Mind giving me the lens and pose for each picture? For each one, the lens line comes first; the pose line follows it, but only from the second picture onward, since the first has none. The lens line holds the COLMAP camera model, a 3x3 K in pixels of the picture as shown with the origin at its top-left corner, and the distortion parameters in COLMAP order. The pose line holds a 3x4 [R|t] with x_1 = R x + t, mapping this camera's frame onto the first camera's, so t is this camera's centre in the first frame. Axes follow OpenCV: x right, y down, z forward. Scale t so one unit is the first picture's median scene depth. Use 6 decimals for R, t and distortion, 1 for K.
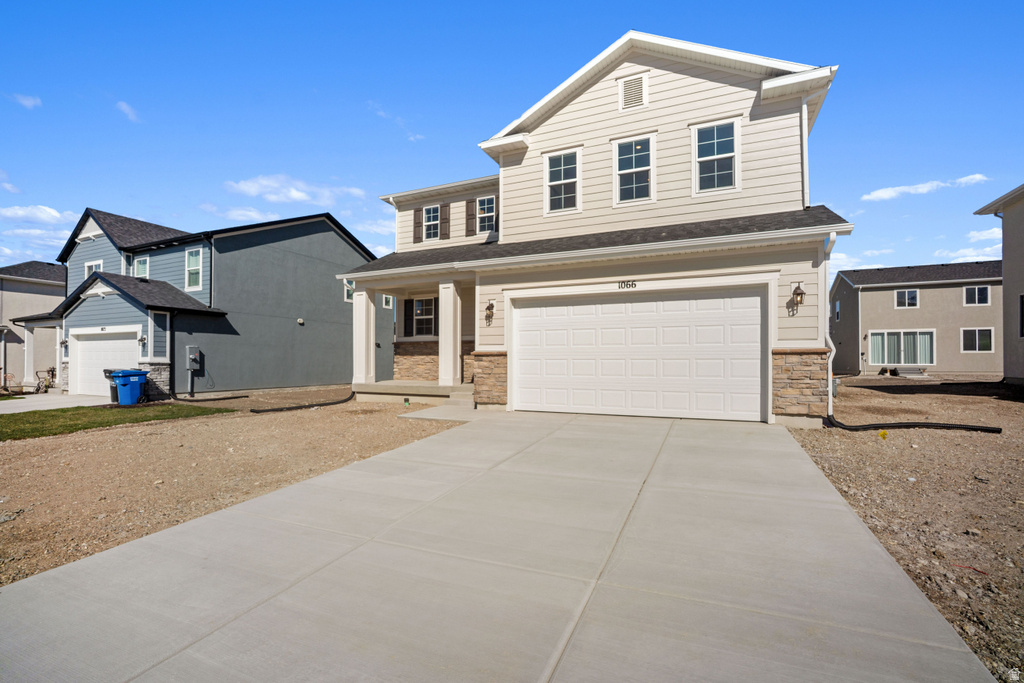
lens RADIAL K [[454.3, 0, 514.5], [0, 454.3, 337.7], [0, 0, 1]] dist [-0.026439, 0.000387]
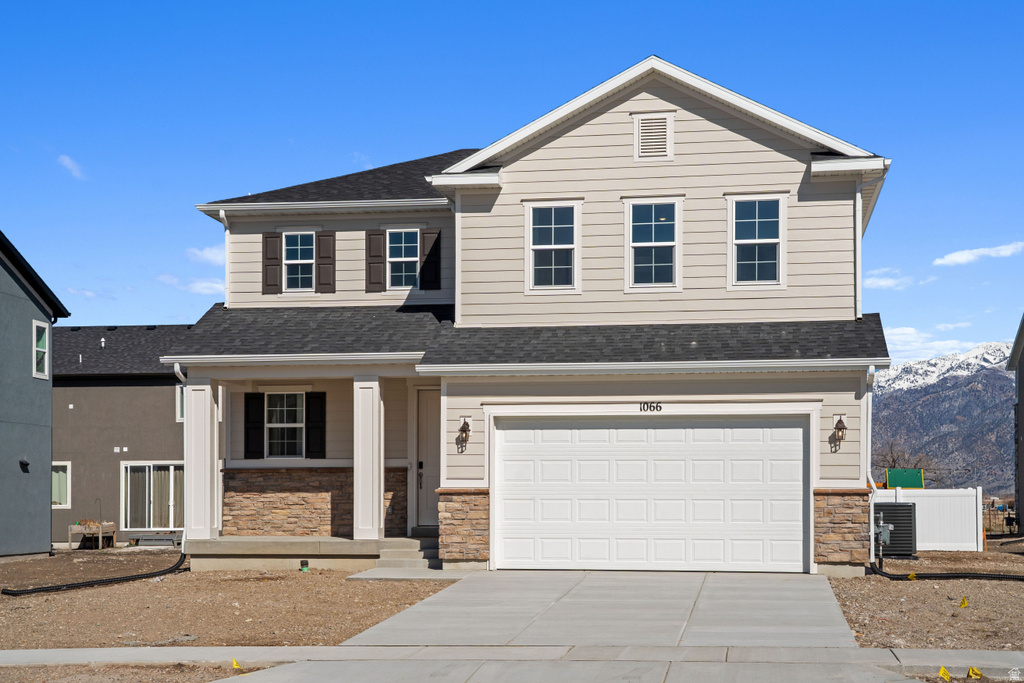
lens RADIAL K [[1724.2, 0, 482.5], [0, 1724.2, 341.8], [0, 0, 1]] dist [0.167194, 0.127755]
pose [[0.968280, 0.021064, 0.248979, -0.716204], [-0.011264, 0.999107, -0.040718, -0.091881], [-0.249614, 0.036622, 0.967653, -1.684778]]
